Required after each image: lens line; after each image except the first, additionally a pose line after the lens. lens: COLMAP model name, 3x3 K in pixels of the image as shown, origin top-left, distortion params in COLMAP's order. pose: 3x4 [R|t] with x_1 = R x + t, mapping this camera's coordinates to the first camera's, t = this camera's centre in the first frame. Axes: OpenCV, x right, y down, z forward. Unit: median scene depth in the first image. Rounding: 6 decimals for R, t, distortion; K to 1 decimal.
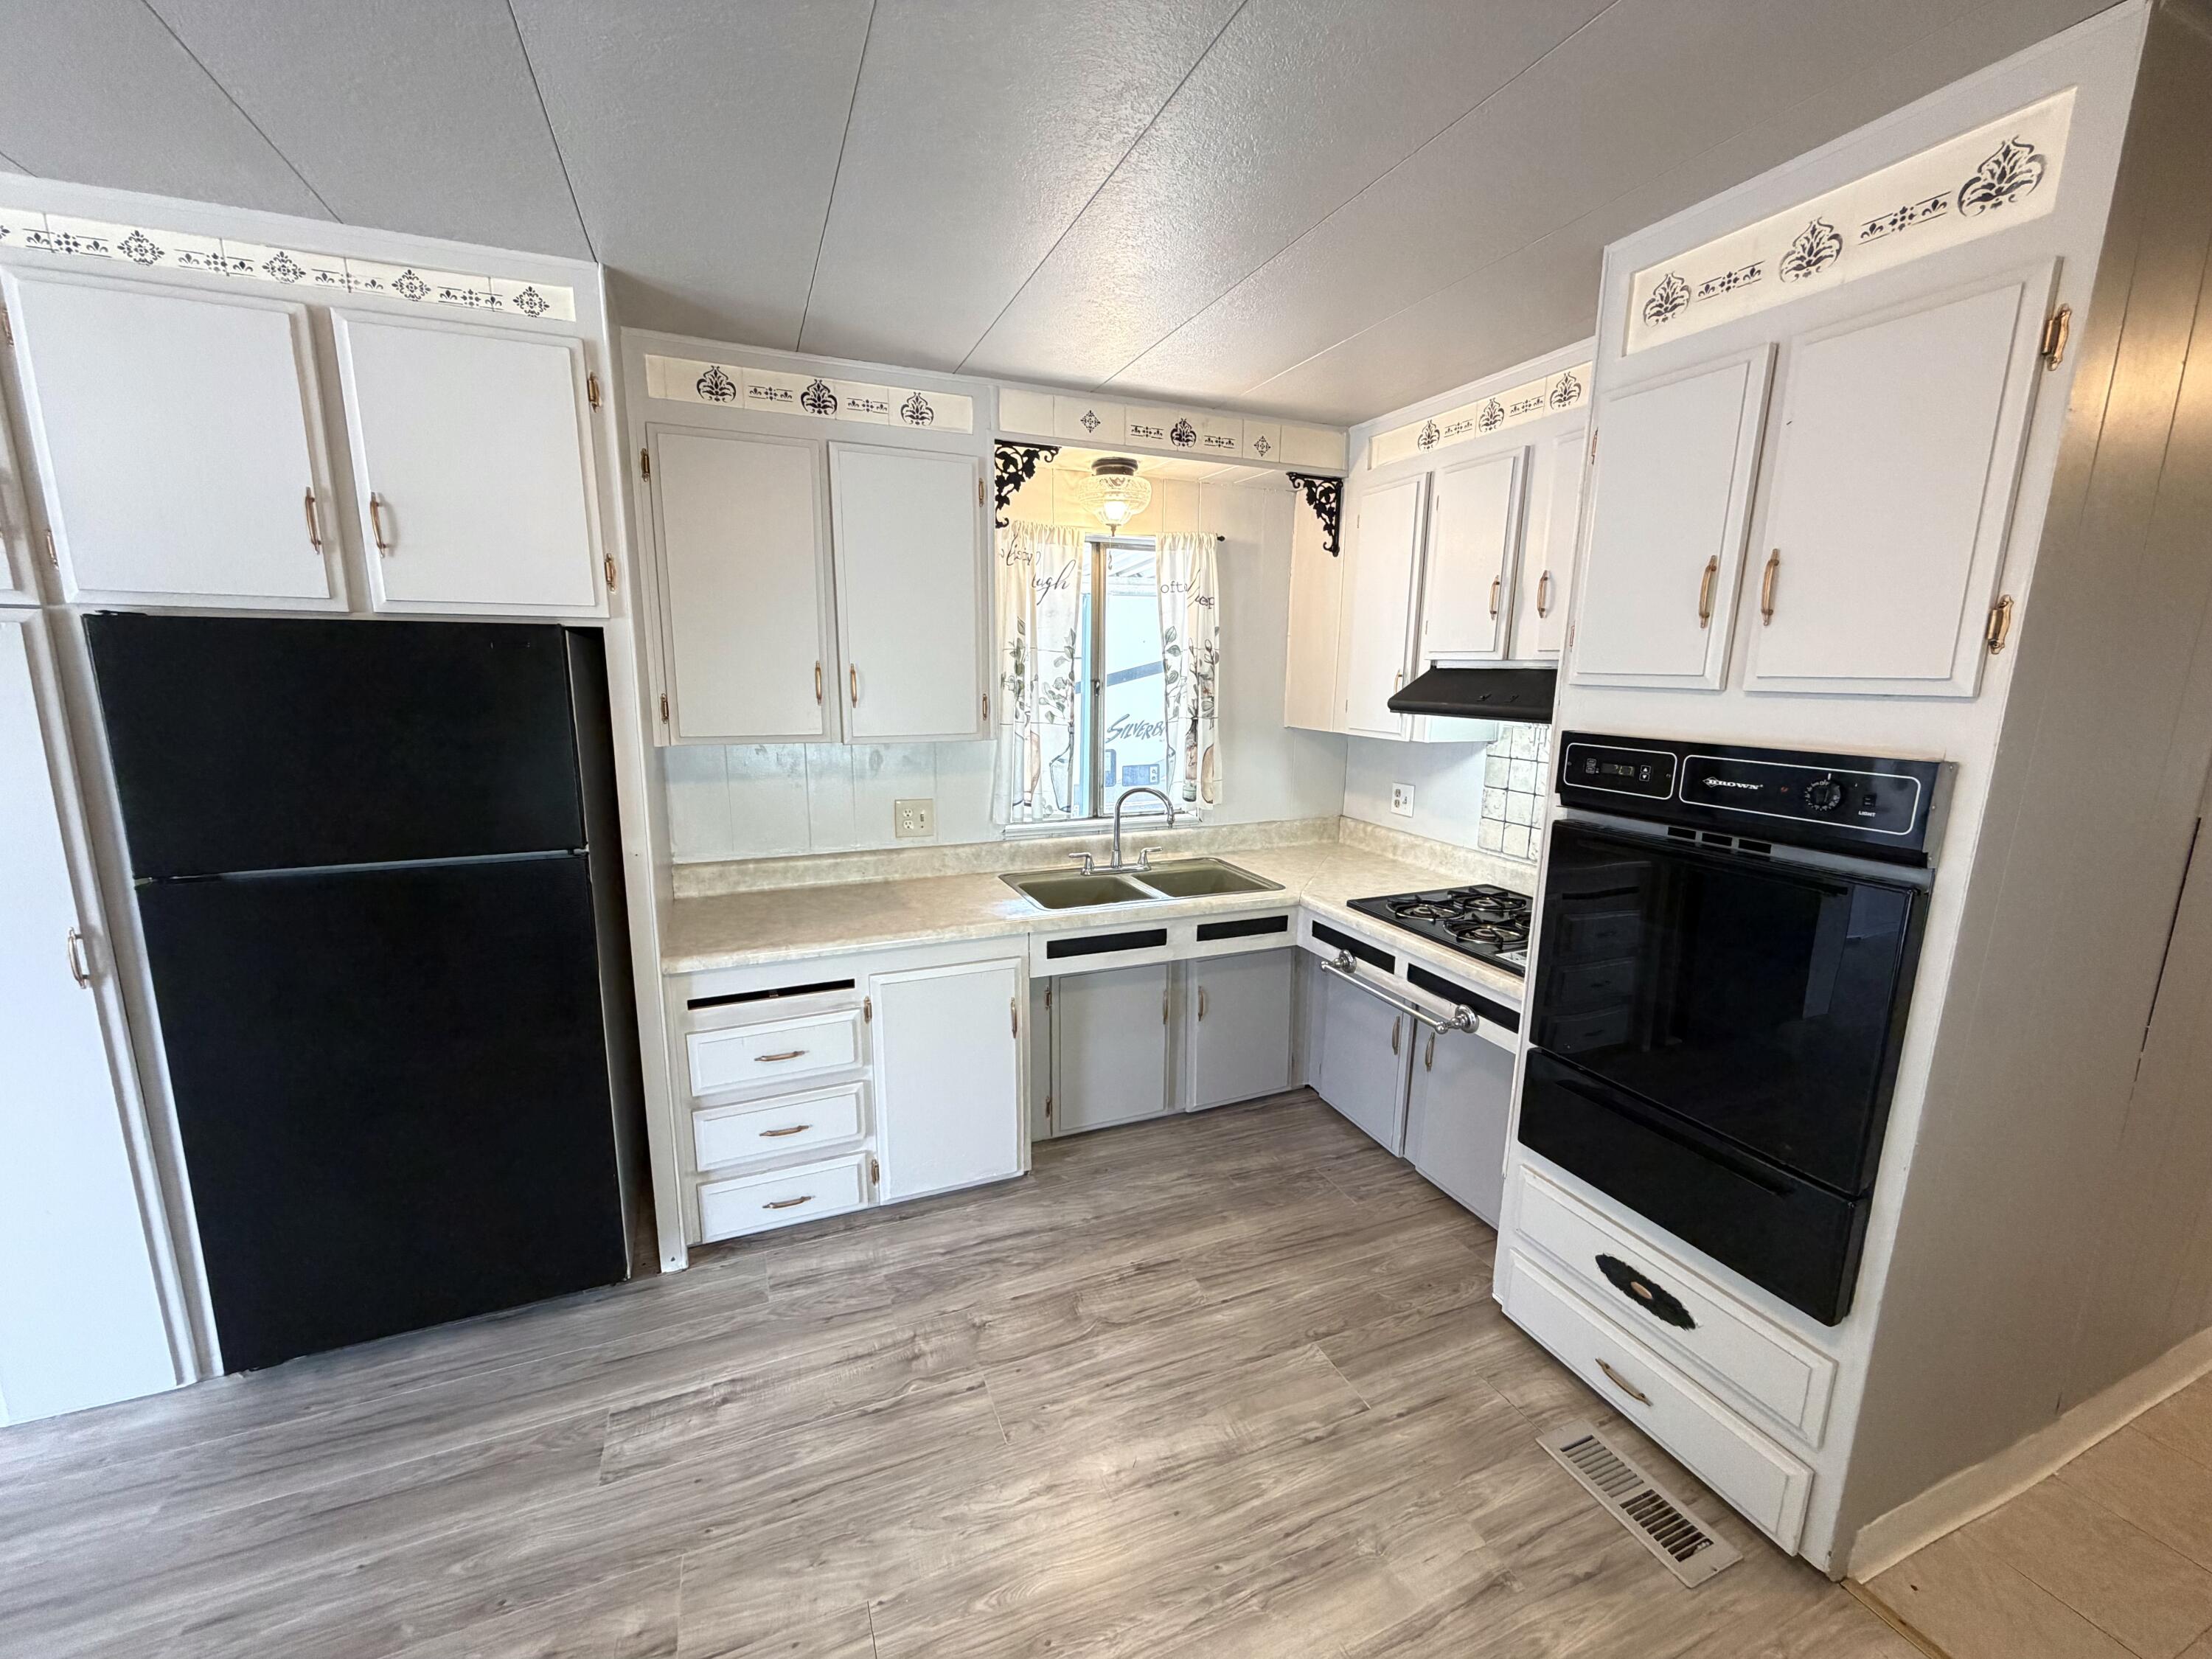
lens RADIAL K [[880.7, 0, 1106.0], [0, 880.7, 829.5], [0, 0, 1]] dist [0.000892, 0.000163]
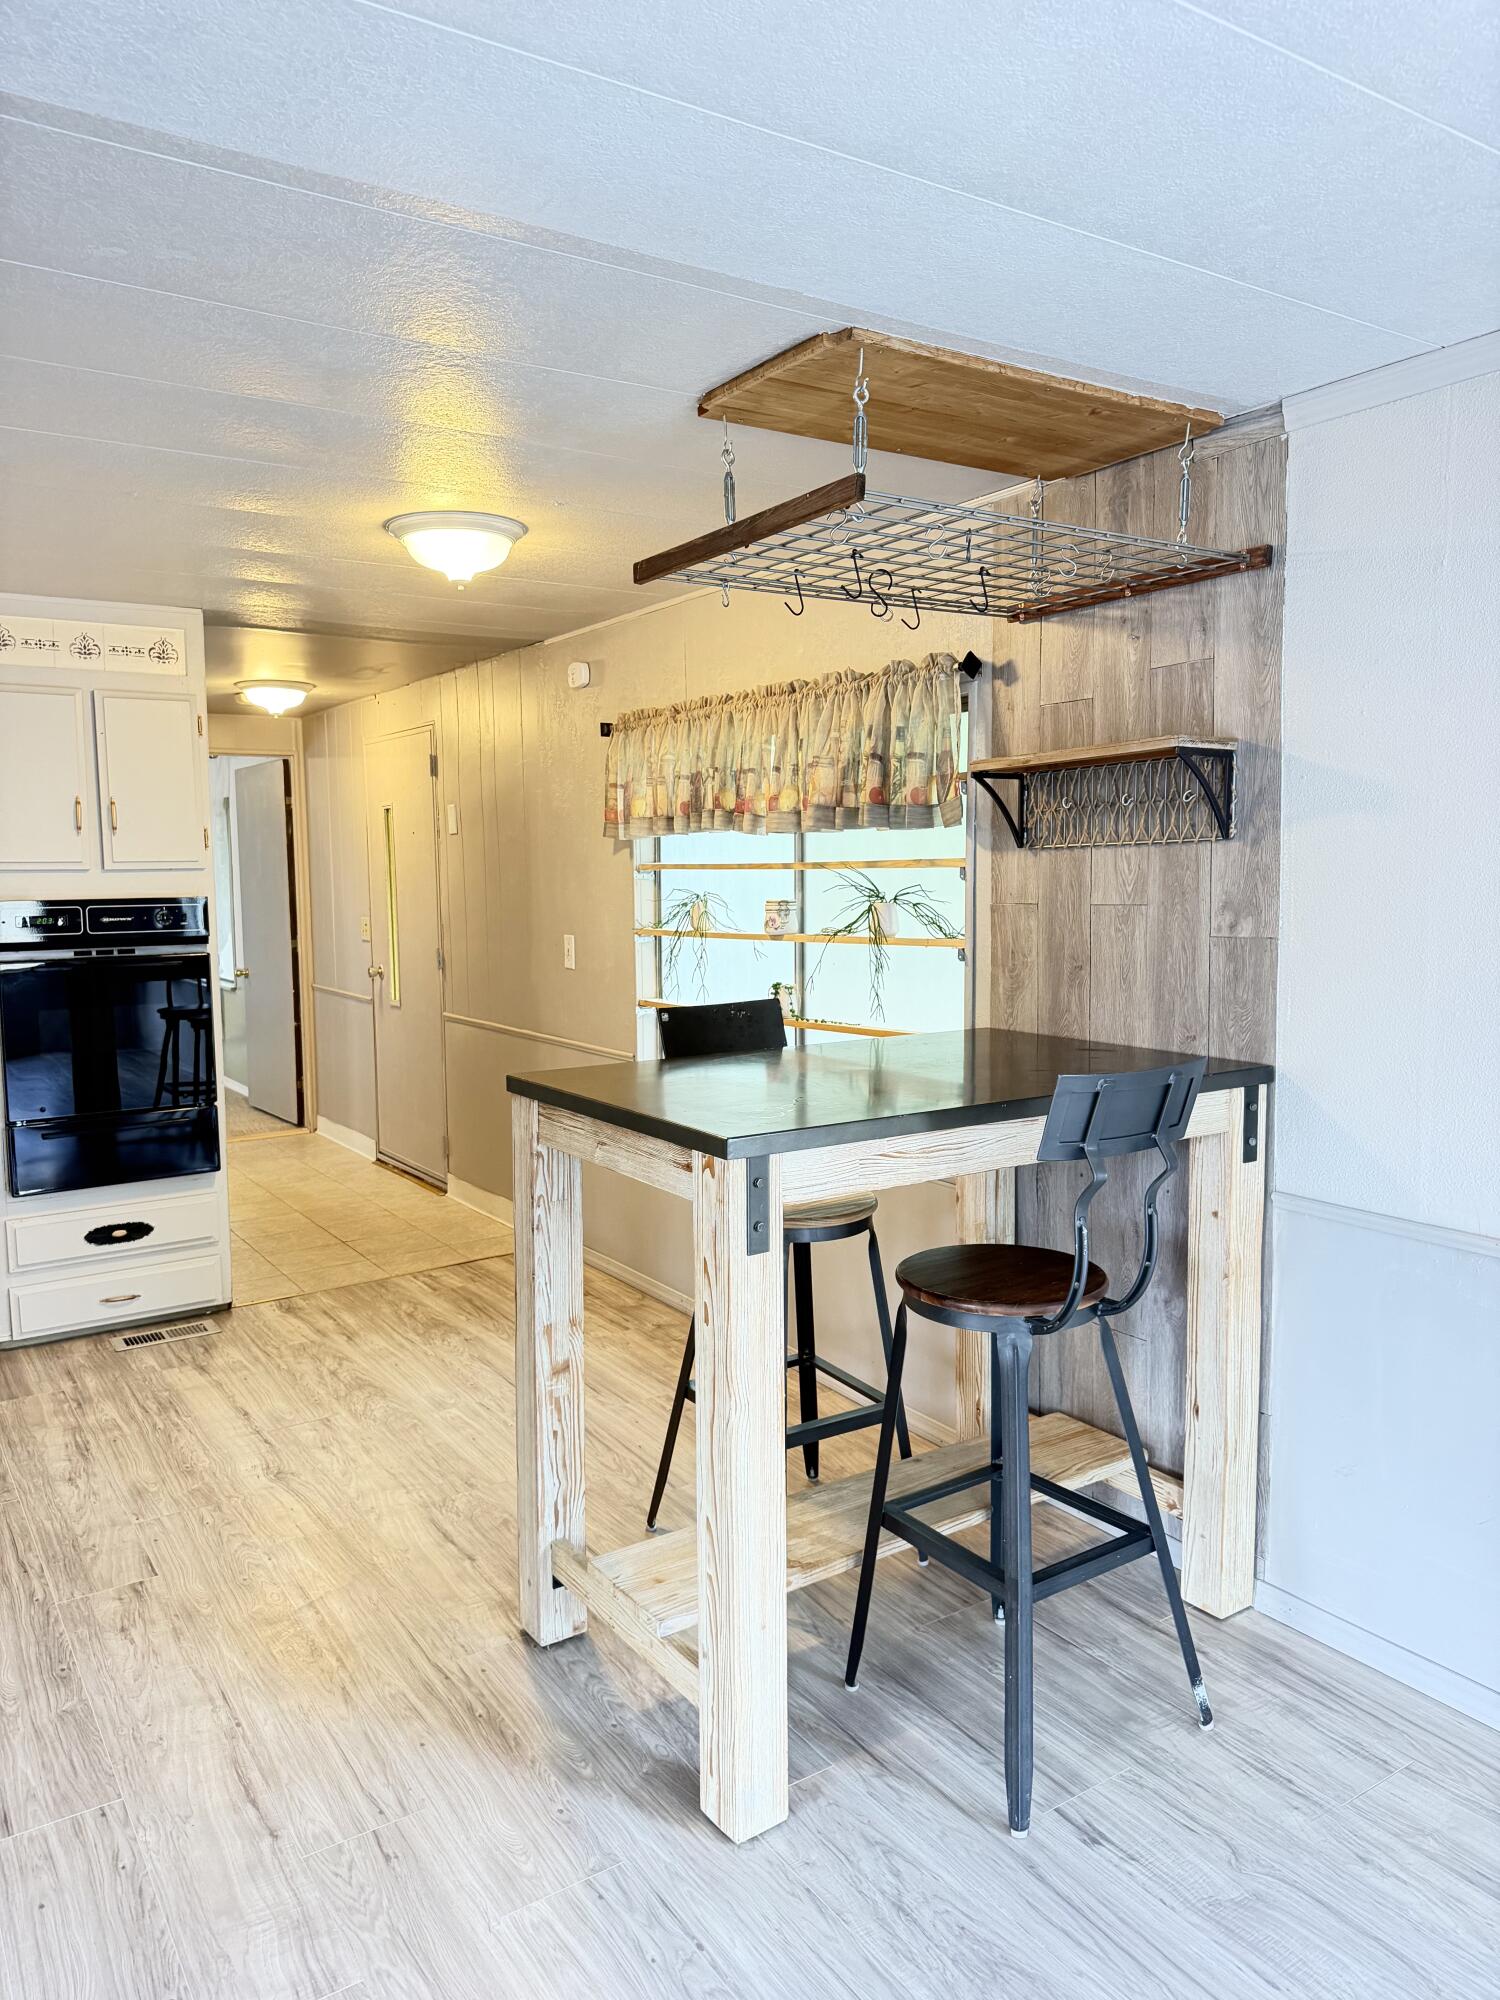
lens RADIAL K [[1396.5, 0, 750.0], [0, 1396.5, 1000.0], [0, 0, 1]] dist [0.038220, -0.004576]
pose [[-0.195843, -0.103199, 0.975190, -2.382369], [0.194266, 0.970656, 0.141733, -0.045654], [-0.961200, 0.217204, -0.170048, 0.252193]]
